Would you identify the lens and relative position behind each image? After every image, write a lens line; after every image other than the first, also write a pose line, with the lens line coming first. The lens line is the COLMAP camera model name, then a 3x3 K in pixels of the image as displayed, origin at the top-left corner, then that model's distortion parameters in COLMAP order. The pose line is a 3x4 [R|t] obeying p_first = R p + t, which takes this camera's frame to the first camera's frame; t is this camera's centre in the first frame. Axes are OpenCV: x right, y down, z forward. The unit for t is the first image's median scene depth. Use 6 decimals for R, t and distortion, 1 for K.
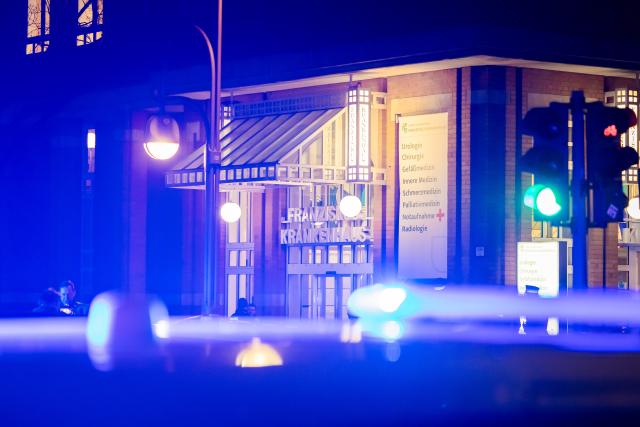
lens RADIAL K [[1912.0, 0, 320.0], [0, 1912.0, 213.5], [0, 0, 1]] dist [-0.017806, 0.000000]
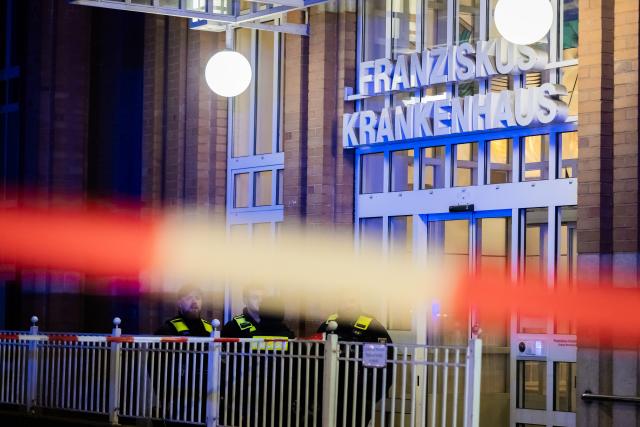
lens RADIAL K [[1912.0, 0, 320.0], [0, 1912.0, 213.7], [0, 0, 1]] dist [-0.017806, 0.000000]
pose [[0.998836, 0.005775, -0.047880, -0.004923], [-0.006152, 0.999951, -0.007743, 0.034763], [0.047833, 0.008029, 0.998823, 0.574223]]
